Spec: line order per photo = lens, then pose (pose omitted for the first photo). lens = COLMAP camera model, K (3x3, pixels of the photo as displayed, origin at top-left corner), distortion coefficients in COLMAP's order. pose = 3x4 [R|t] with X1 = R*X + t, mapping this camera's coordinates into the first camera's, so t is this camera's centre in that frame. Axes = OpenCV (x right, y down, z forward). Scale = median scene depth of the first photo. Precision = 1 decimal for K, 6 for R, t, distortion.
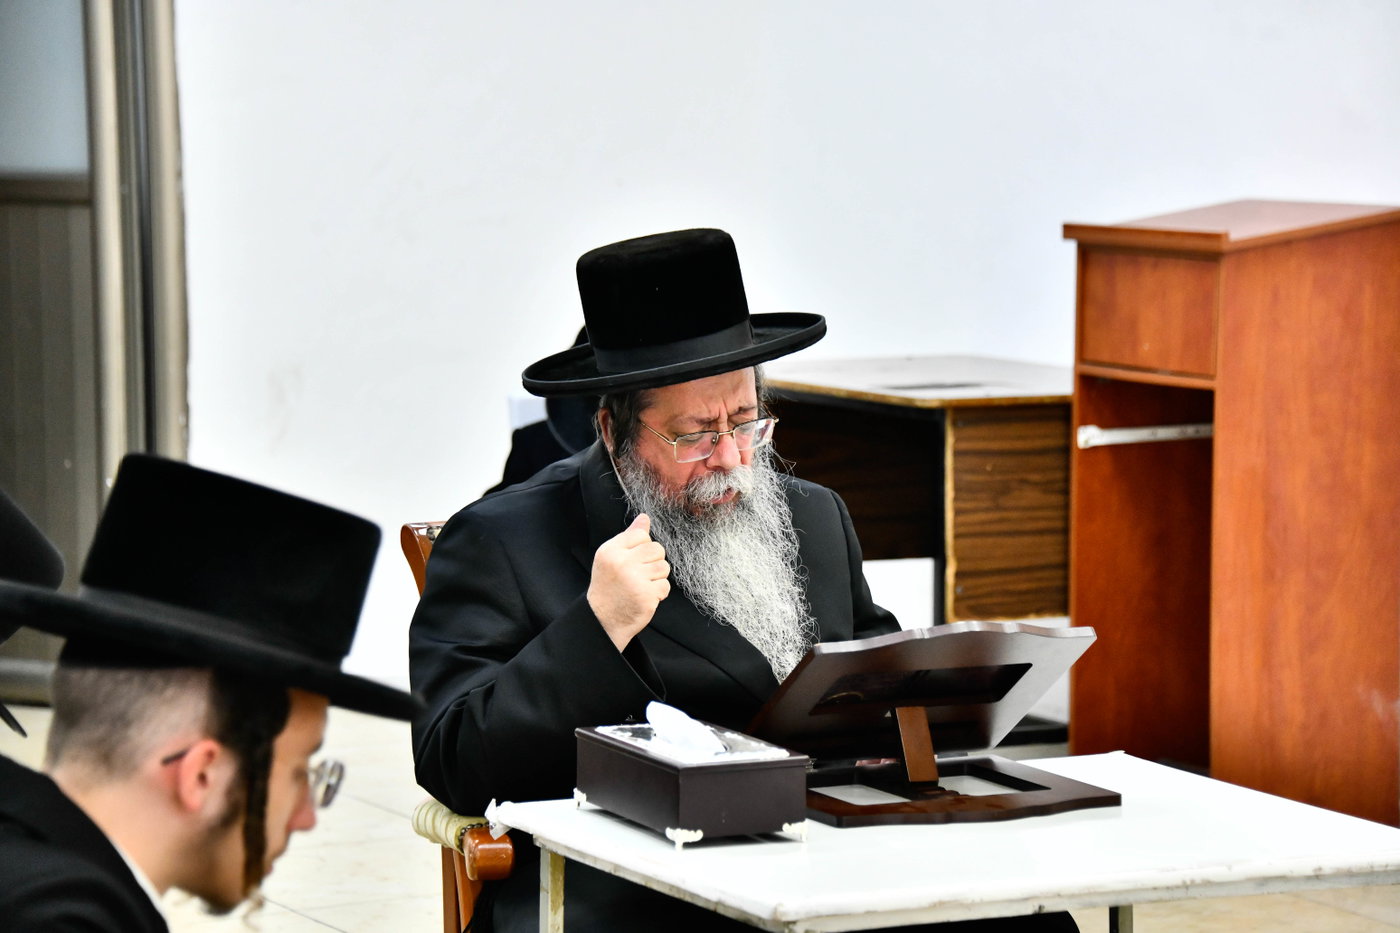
lens RADIAL K [[4612.3, 0, 700.0], [0, 4612.3, 466.5], [0, 0, 1]] dist [1.237588, 0.965094]
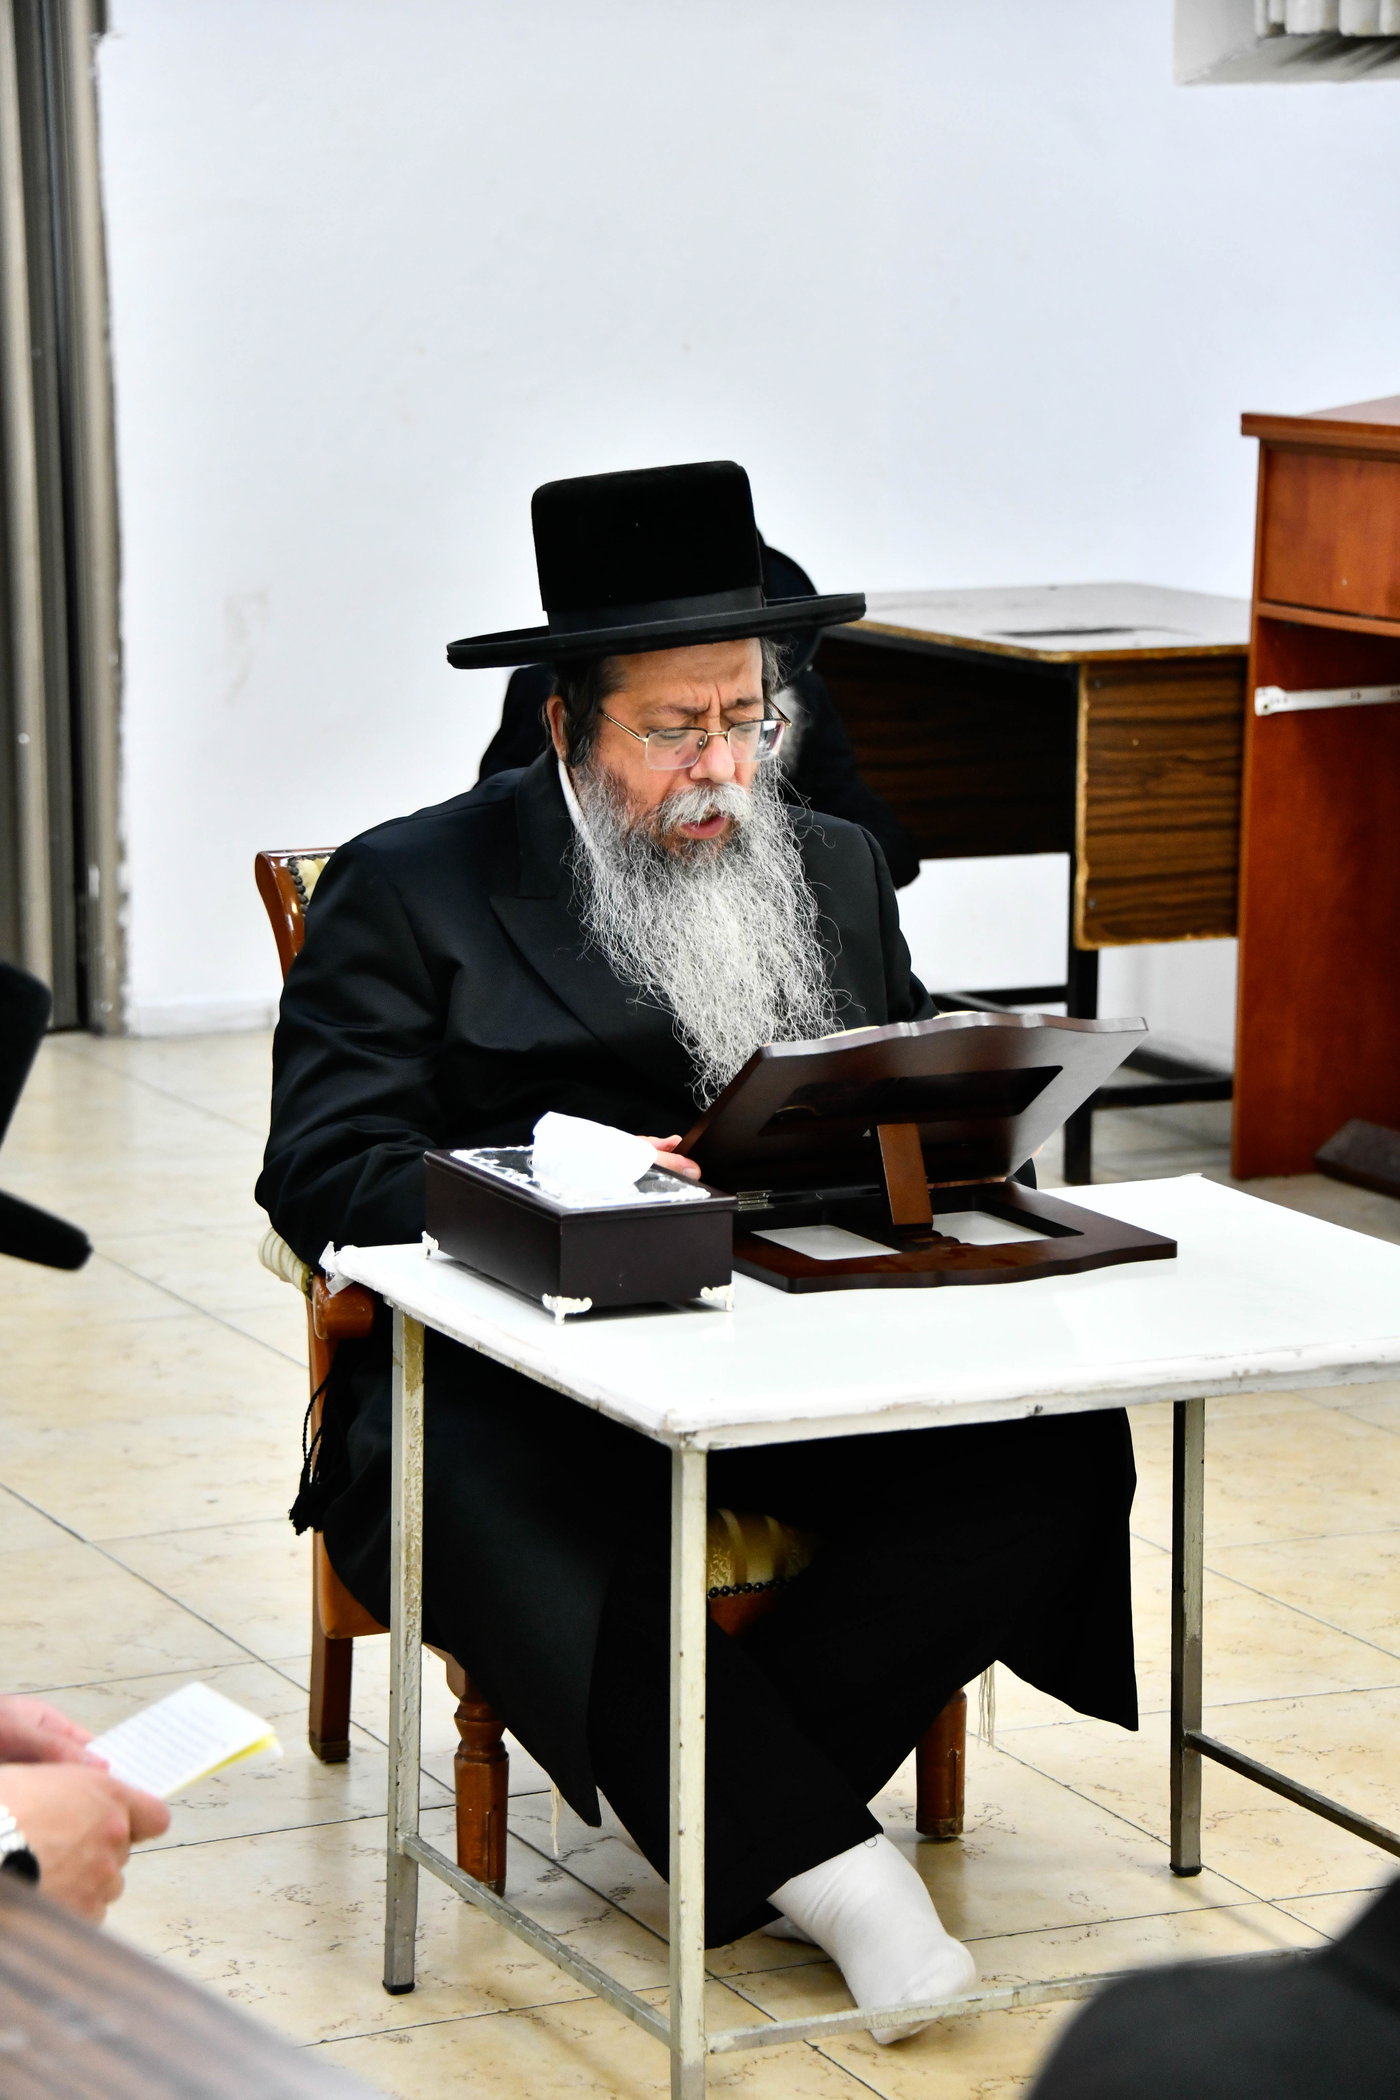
lens RADIAL K [[5669.1, 0, 692.7], [0, 5669.1, 1090.6], [0, 0, 1]] dist [0.917297, 1.057824]
pose [[0.998998, 0.011782, -0.043185, 0.031868], [-0.008503, 0.997120, 0.075358, -0.013199], [0.043948, -0.074915, 0.996221, 0.059360]]
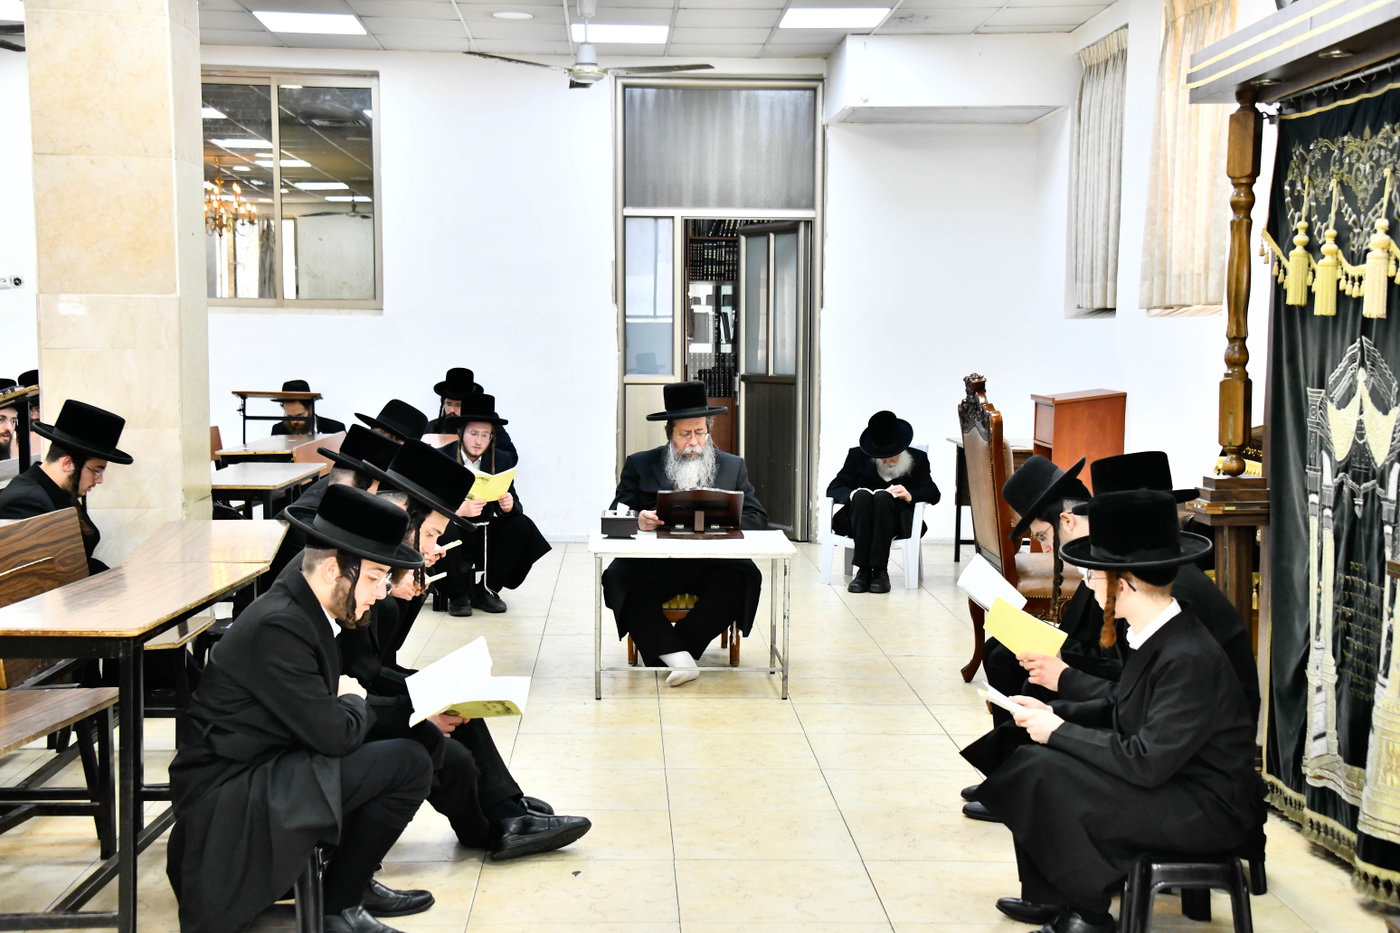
lens RADIAL K [[1846.2, 0, 667.1], [0, 1846.2, 467.2], [0, 0, 1]] dist [0.003015, 1.210463]
pose [[0.896735, 0.043254, -0.440449, 0.414674], [-0.051983, 0.998618, -0.007767, 0.018520], [0.439504, 0.029861, 0.897744, -0.206279]]
